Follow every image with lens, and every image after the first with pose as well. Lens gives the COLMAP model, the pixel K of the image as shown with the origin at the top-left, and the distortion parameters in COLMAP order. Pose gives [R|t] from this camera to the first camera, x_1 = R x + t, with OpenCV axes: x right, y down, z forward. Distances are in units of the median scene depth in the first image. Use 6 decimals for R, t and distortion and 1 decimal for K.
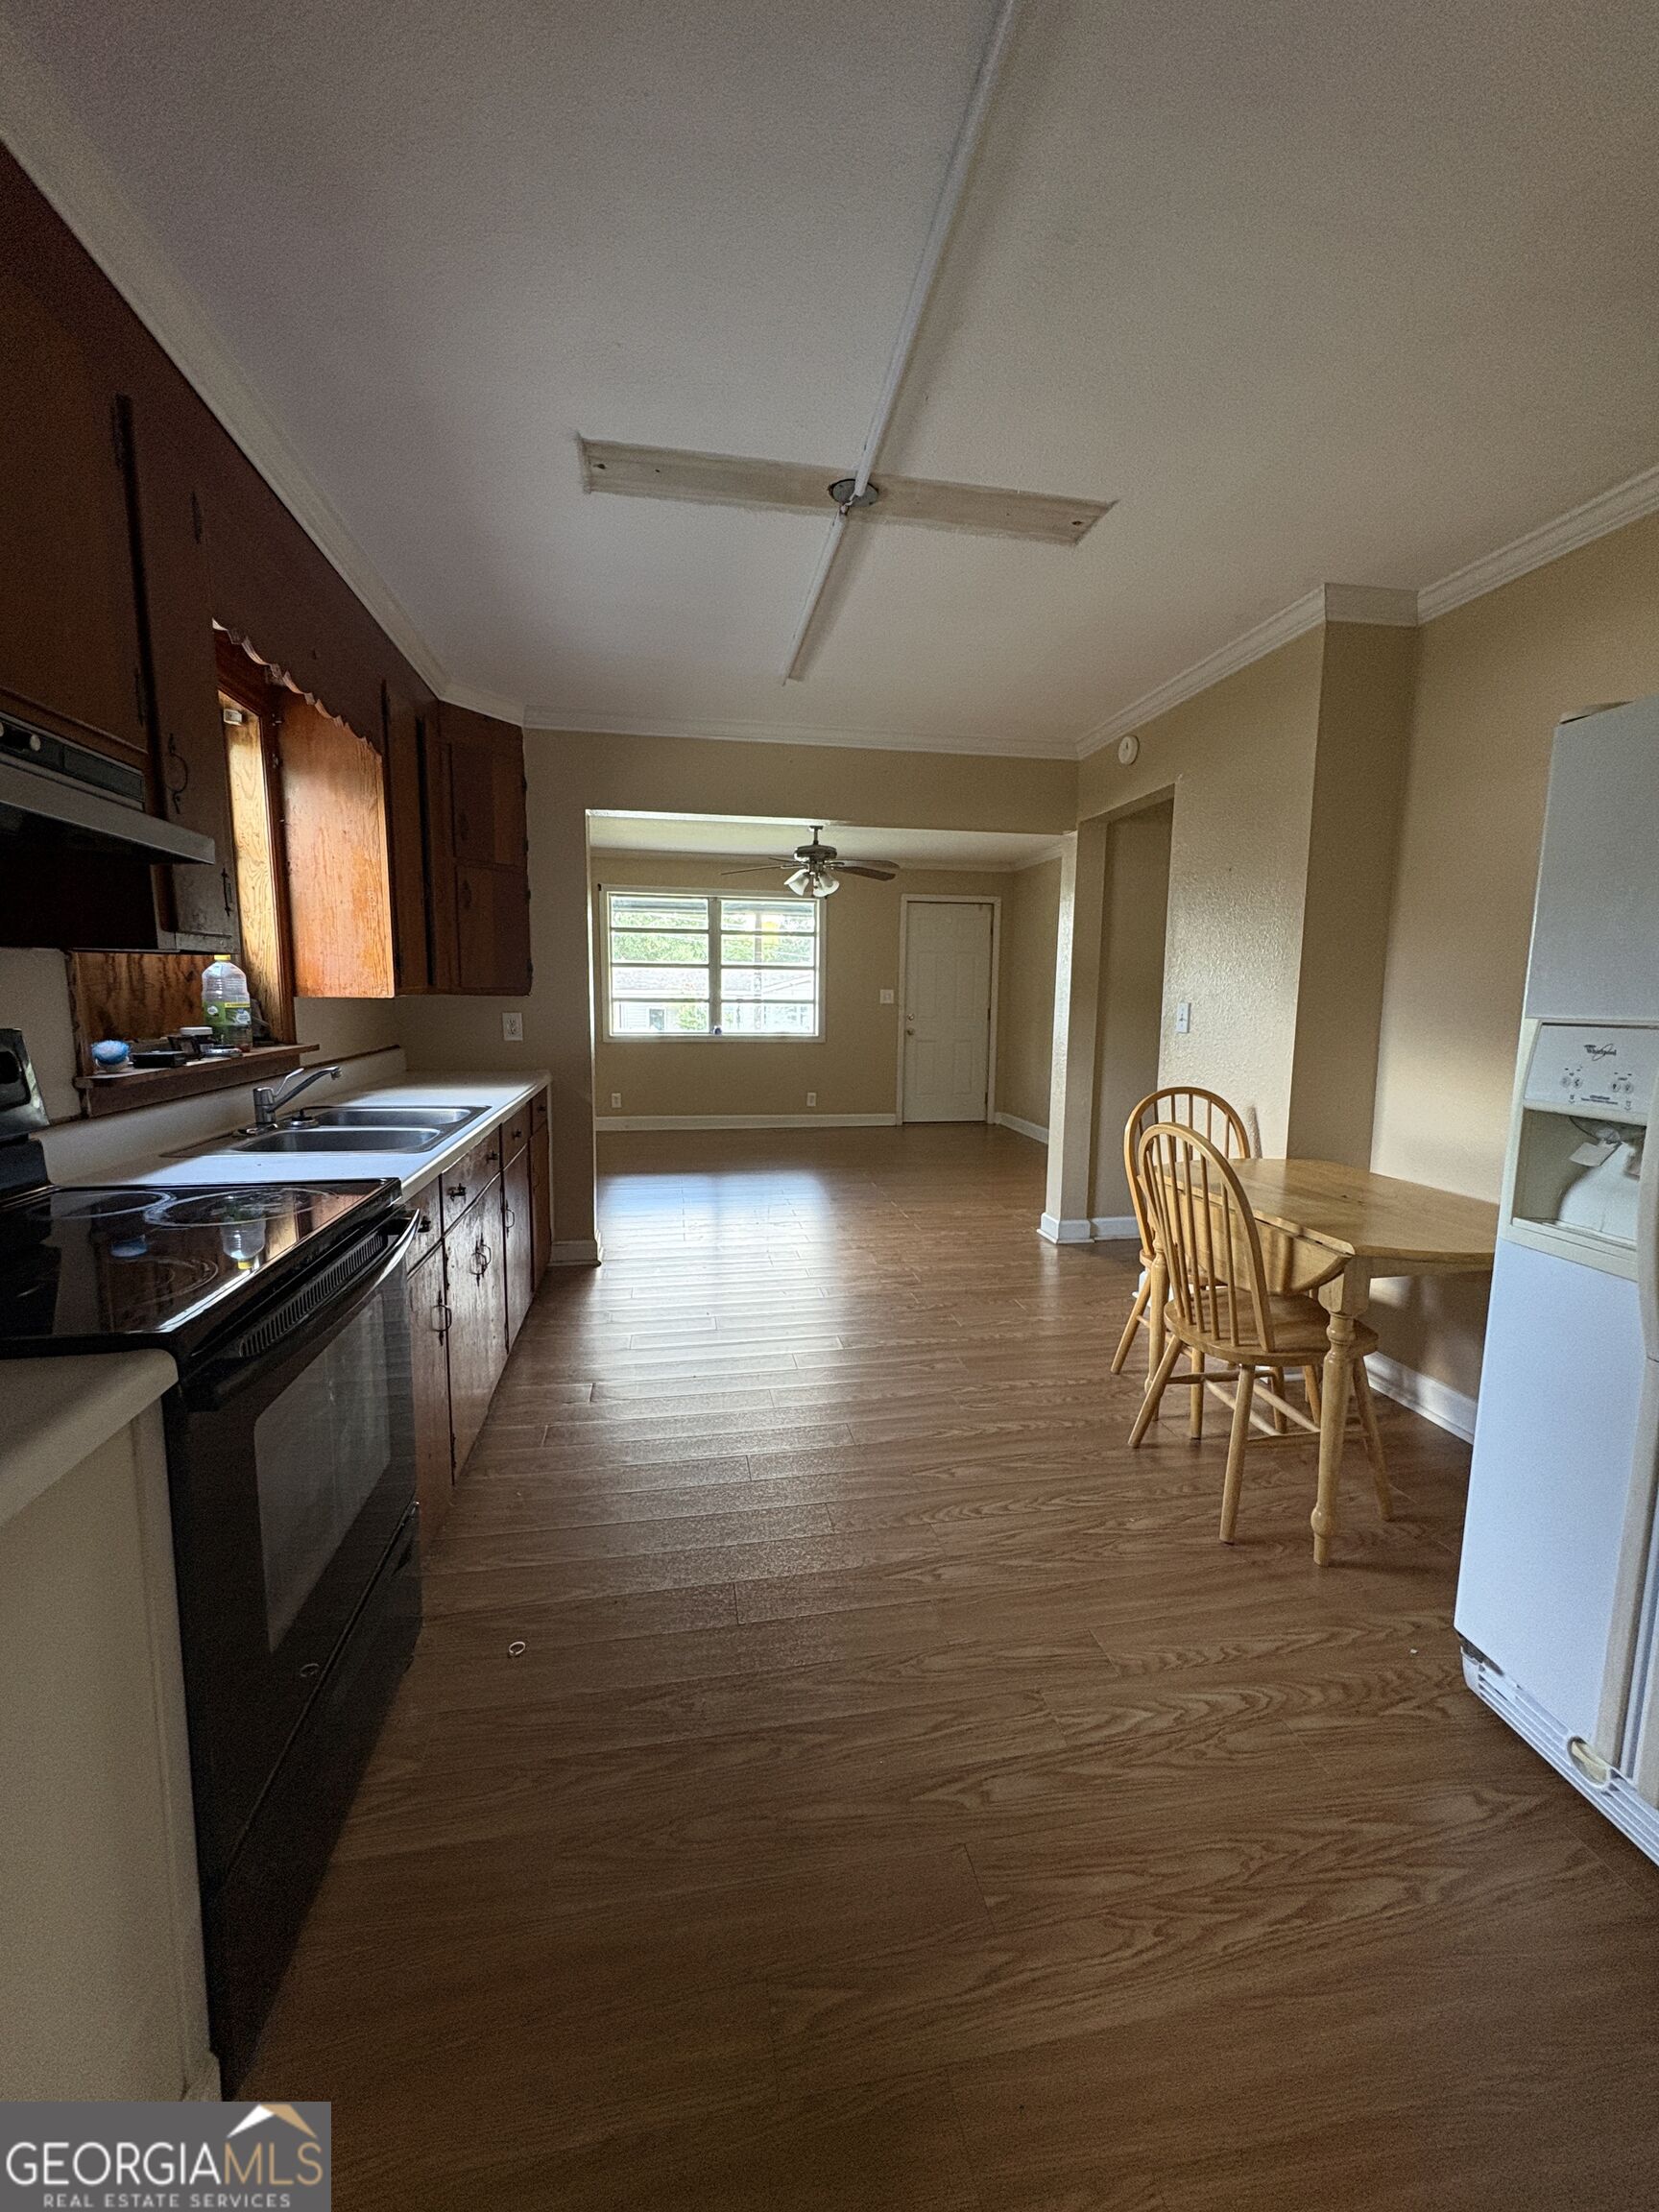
lens RADIAL K [[887.0, 0, 834.1], [0, 887.0, 1104.8], [0, 0, 1]] dist [0.001311, 0.000421]
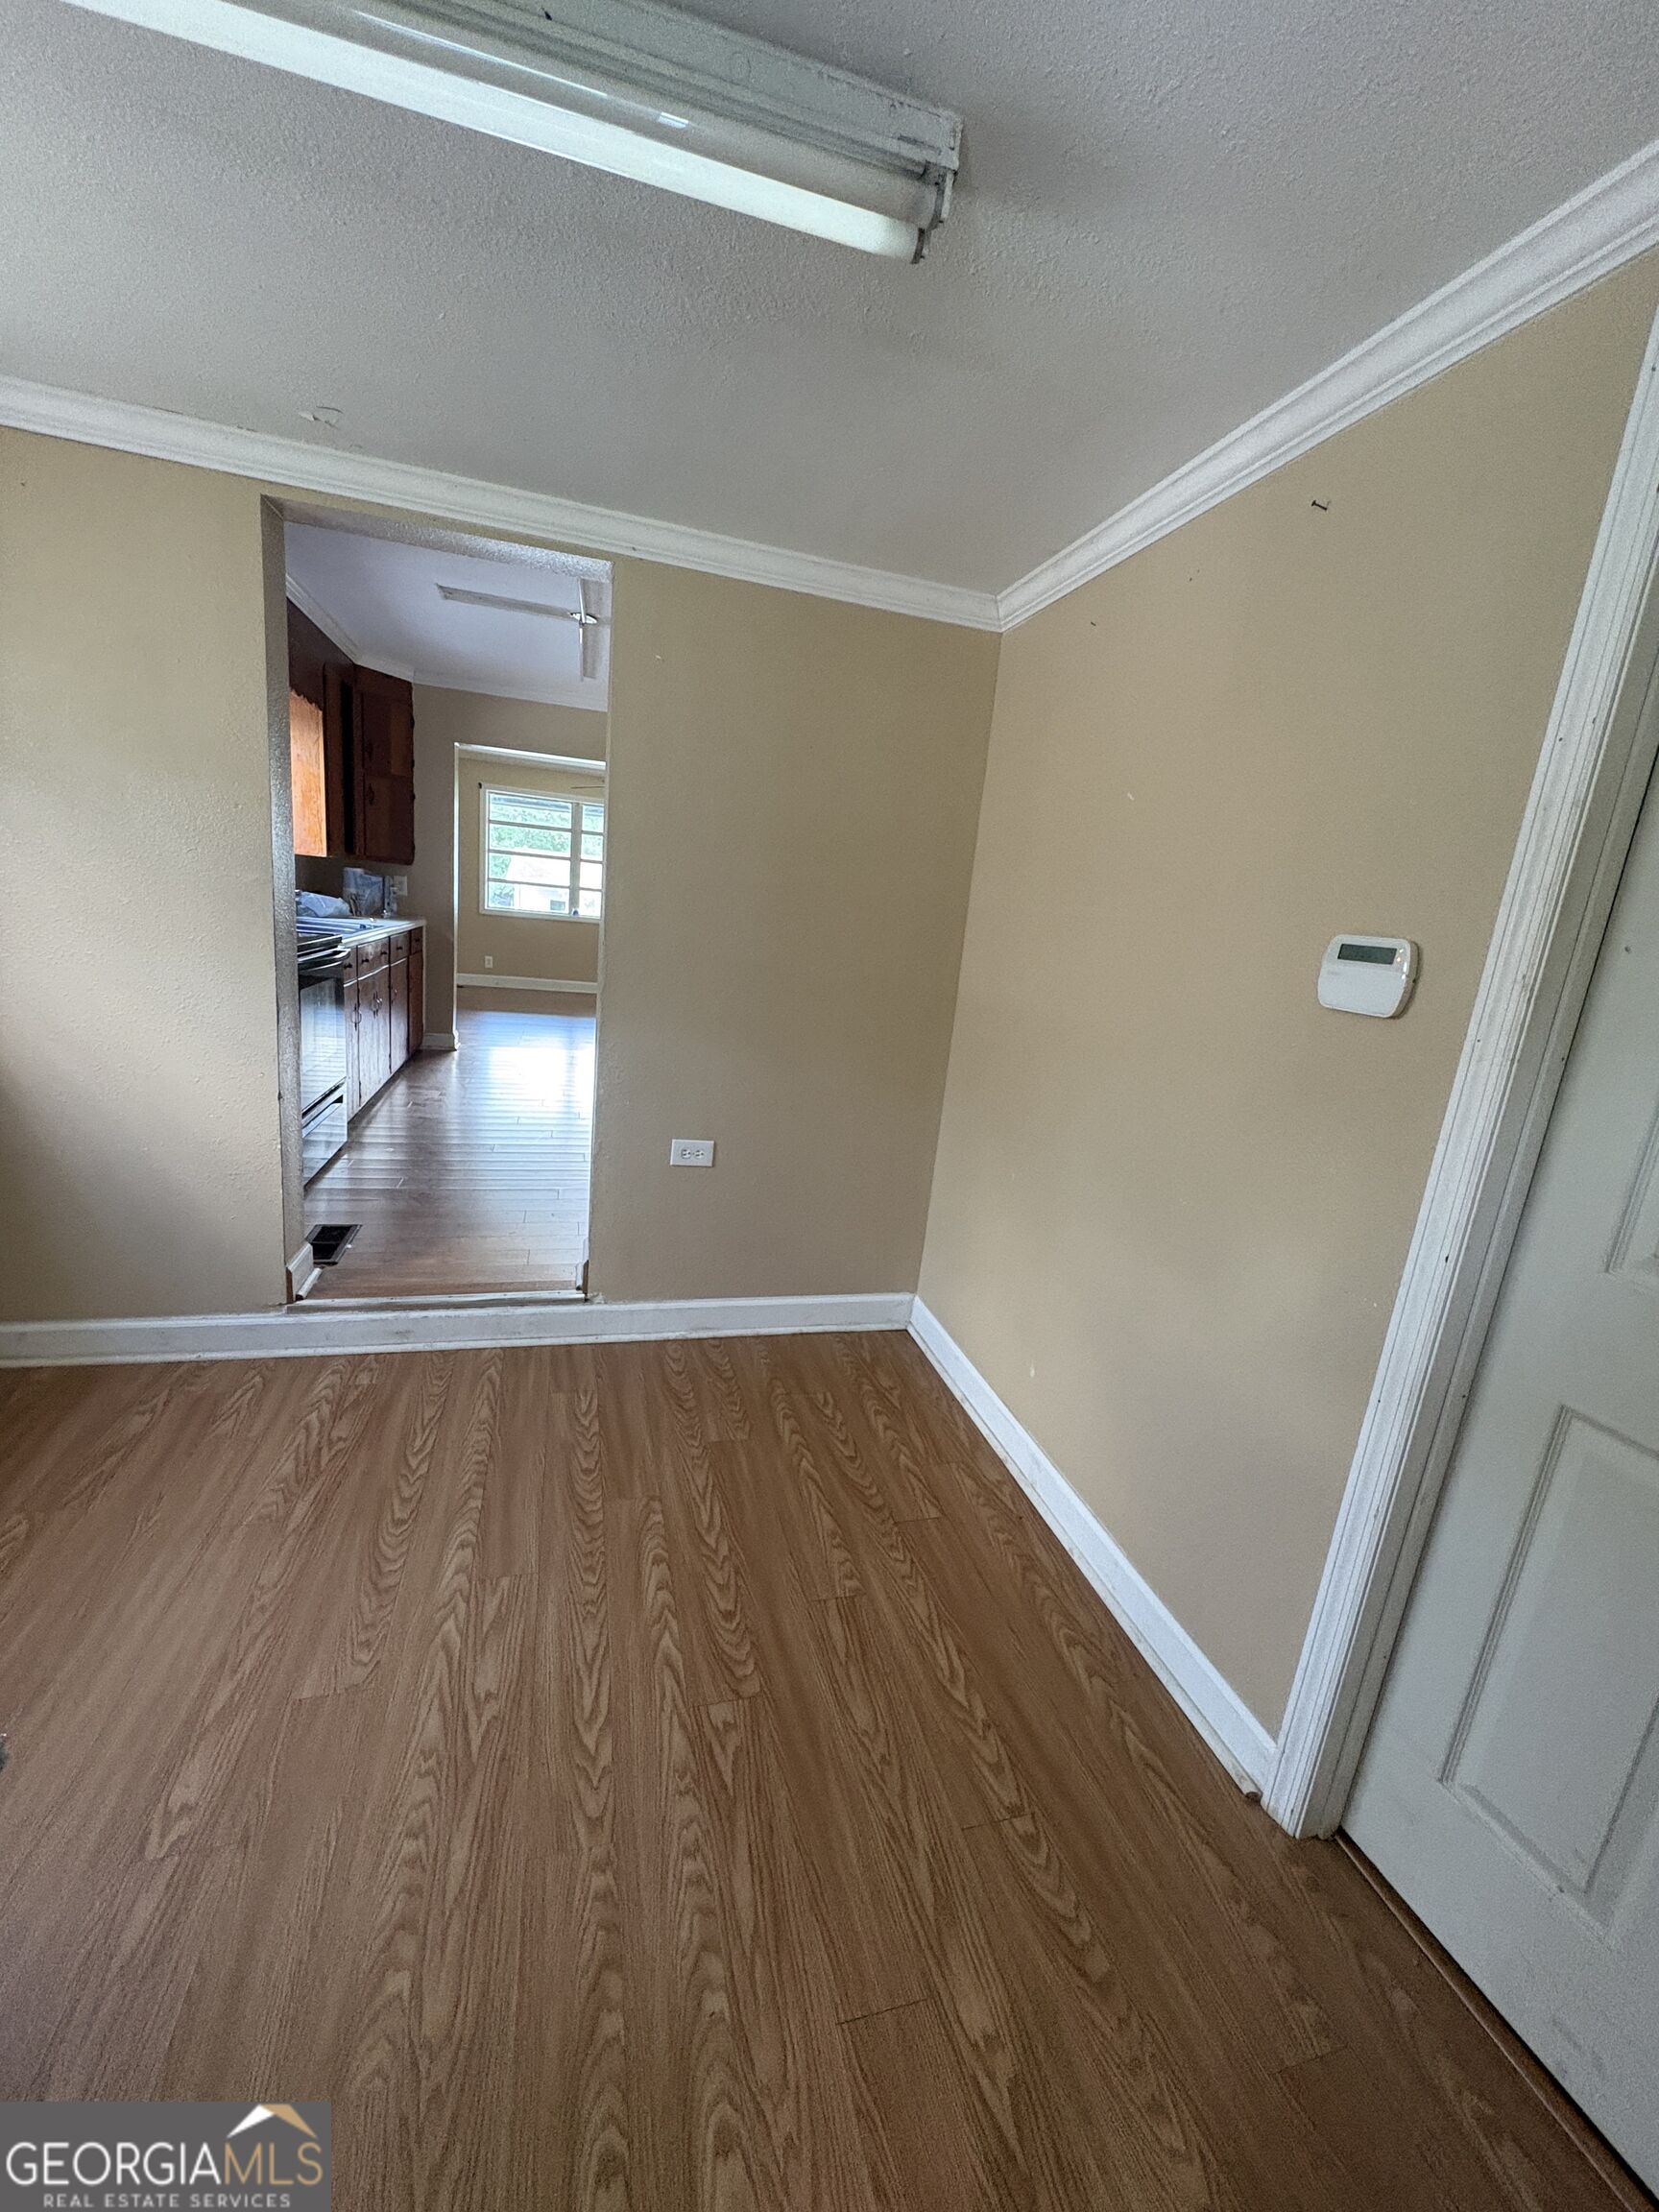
lens RADIAL K [[887.0, 0, 834.1], [0, 887.0, 1104.8], [0, 0, 1]] dist [0.001311, 0.000421]
pose [[0.992227, 0.061698, 0.108069, 0.216582], [-0.071689, 0.993255, 0.091137, 0.086886], [-0.101717, -0.098176, 0.989957, -0.570407]]
